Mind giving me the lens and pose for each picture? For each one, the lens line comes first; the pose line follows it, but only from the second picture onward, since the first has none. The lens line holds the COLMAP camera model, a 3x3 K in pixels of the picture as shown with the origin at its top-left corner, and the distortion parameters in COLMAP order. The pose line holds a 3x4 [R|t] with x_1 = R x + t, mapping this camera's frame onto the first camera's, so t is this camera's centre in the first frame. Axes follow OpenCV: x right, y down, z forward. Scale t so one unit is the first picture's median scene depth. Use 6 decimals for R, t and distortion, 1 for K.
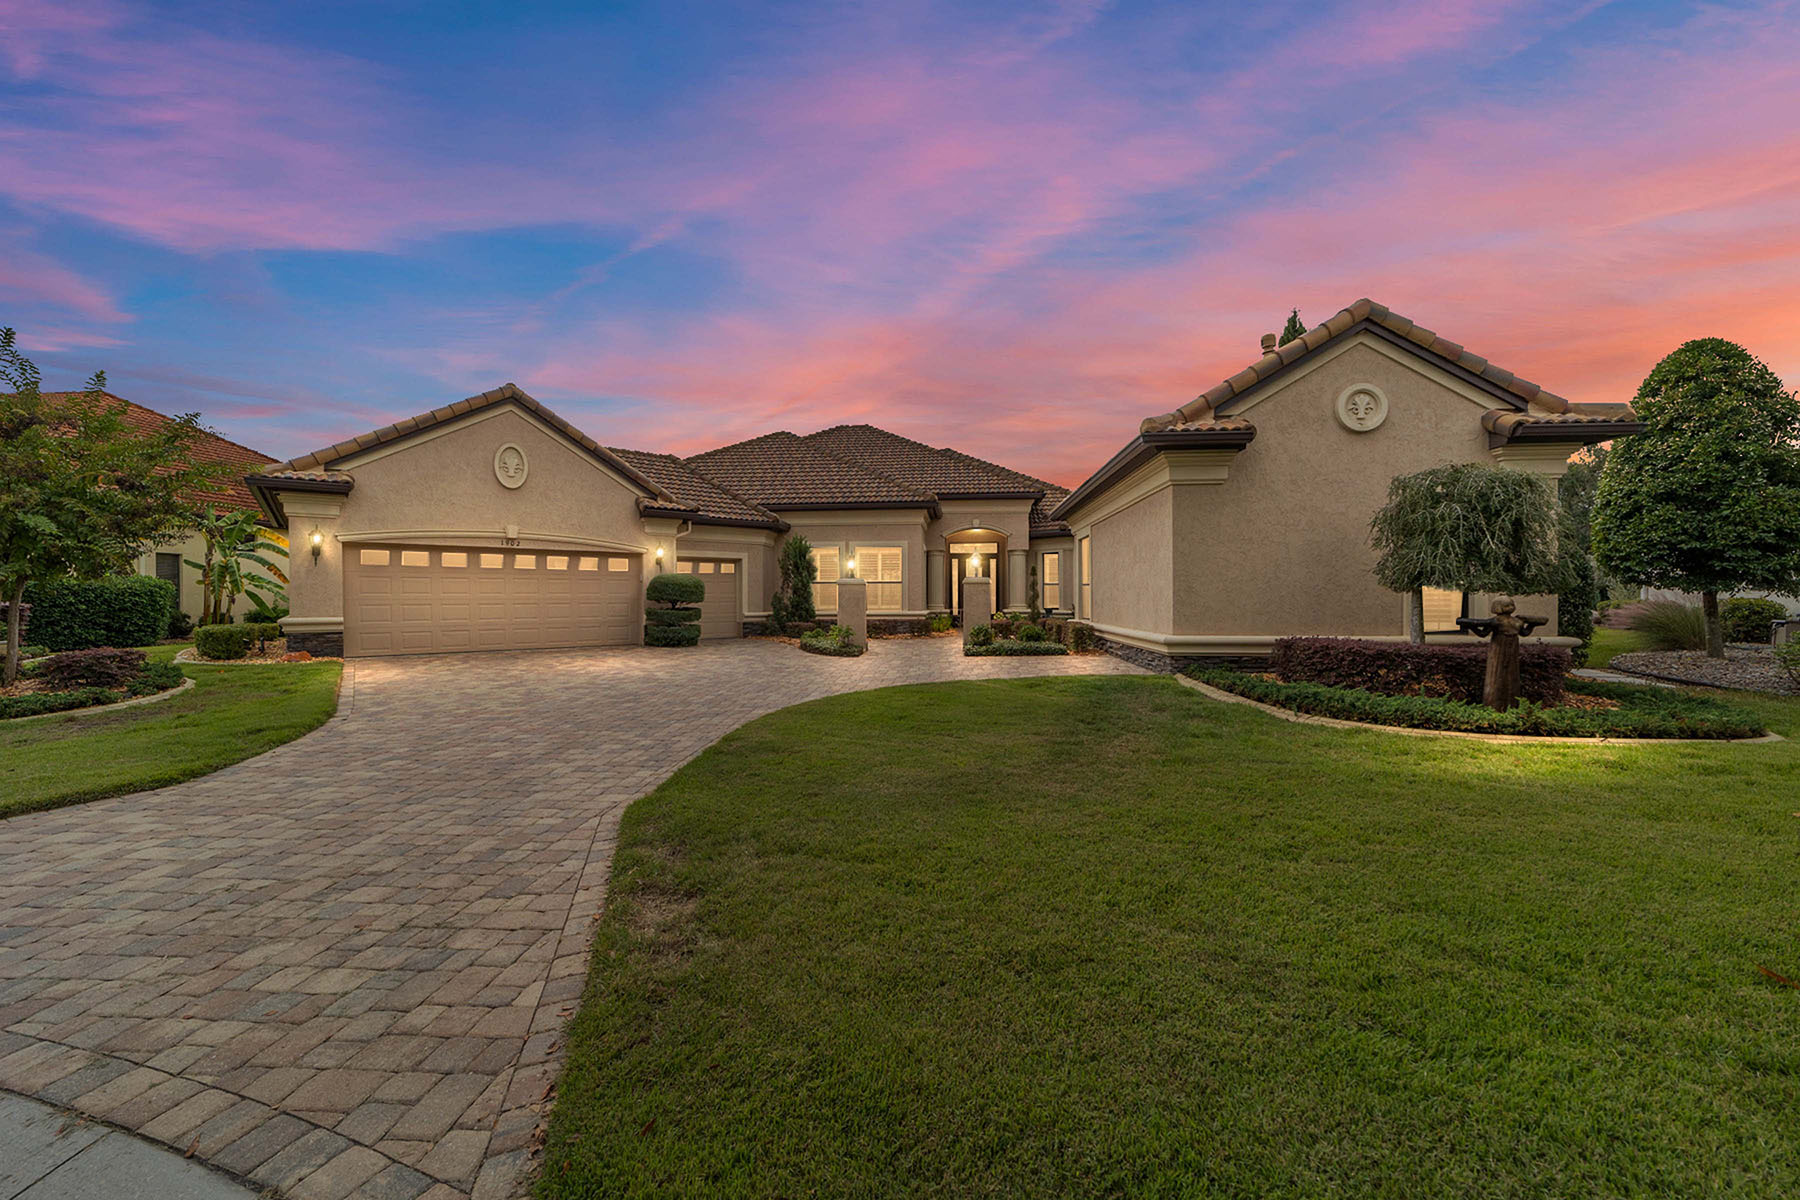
lens RADIAL K [[691.2, 0, 891.5], [0, 691.2, 602.3], [0, 0, 1]] dist [-0.017736, 0.009509]
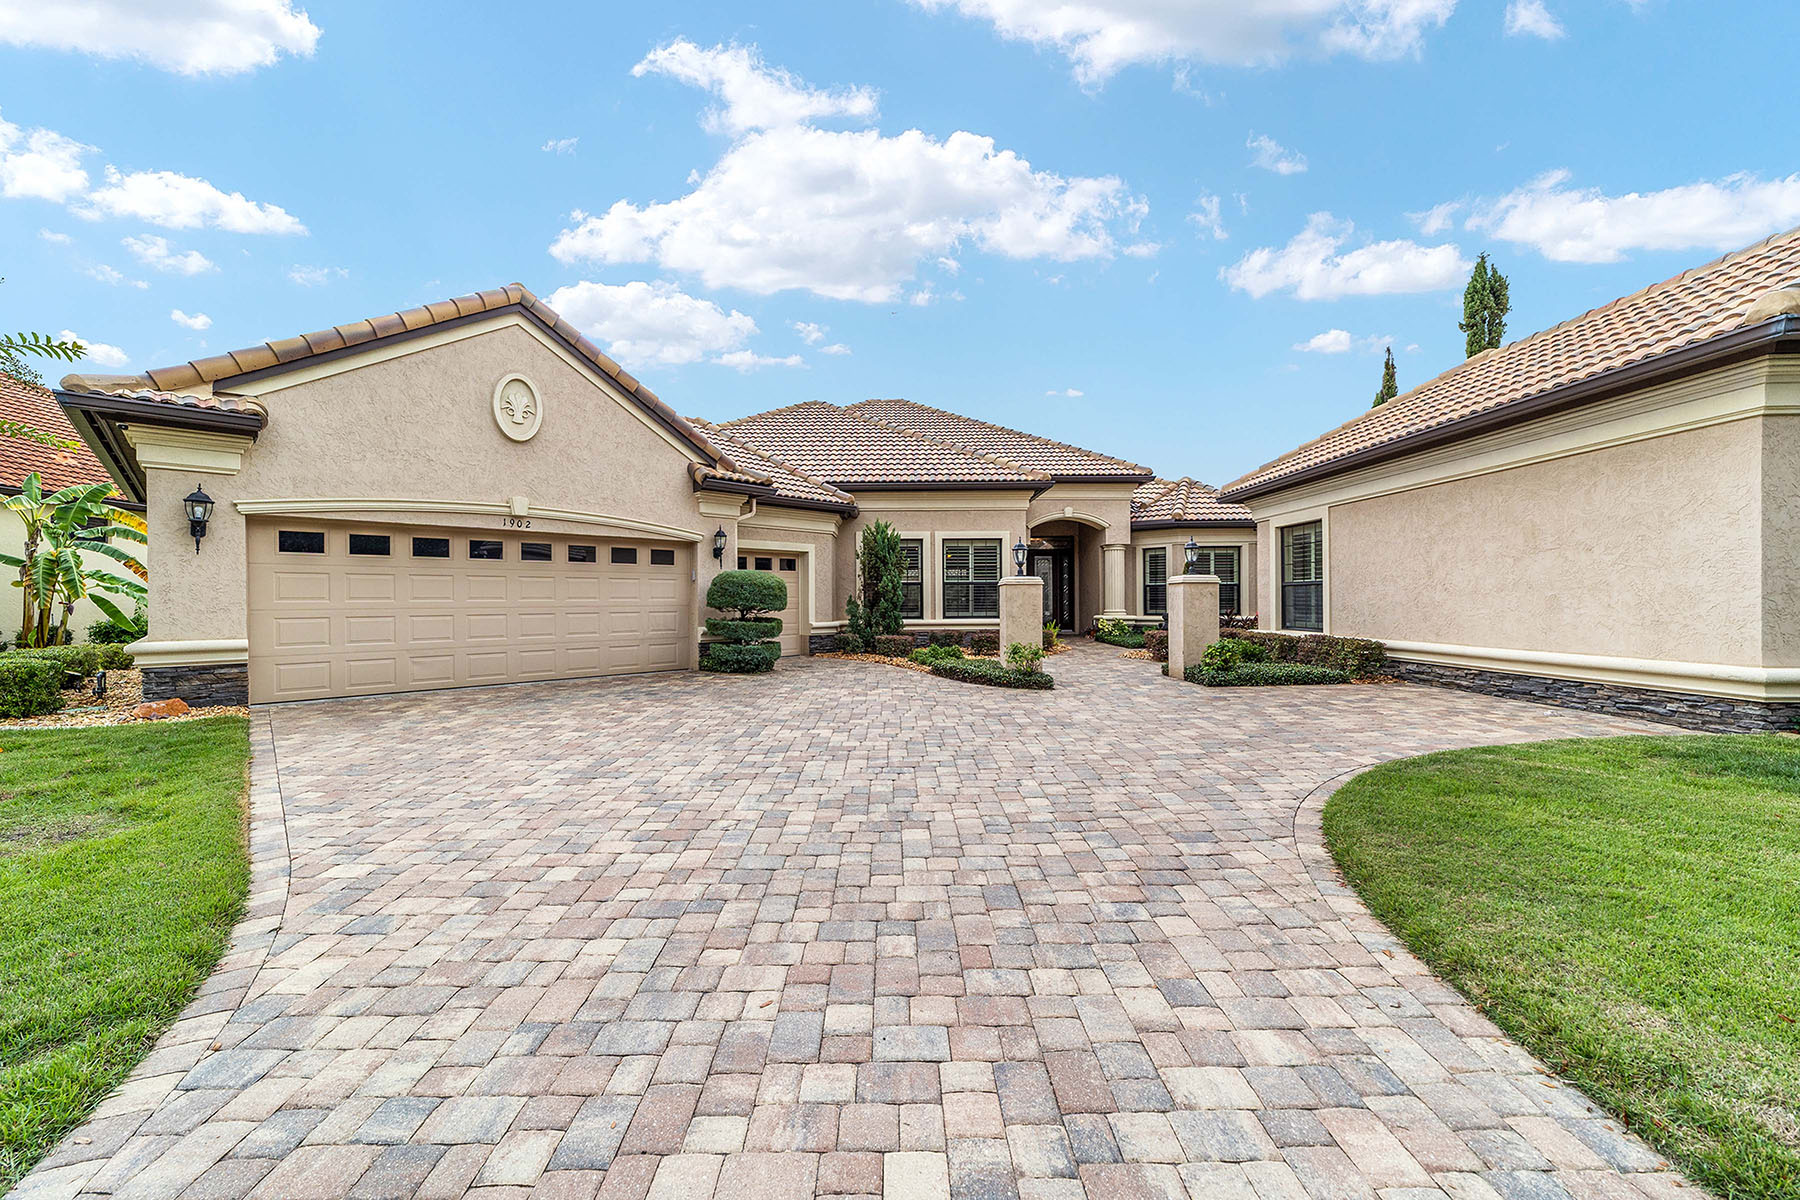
lens RADIAL K [[691.2, 0, 891.5], [0, 691.2, 602.3], [0, 0, 1]] dist [-0.017736, 0.009509]
pose [[0.995877, -0.003147, 0.090658, -0.224924], [0.003509, 0.999986, -0.003840, -0.005134], [-0.090644, 0.004143, 0.995875, 0.270282]]
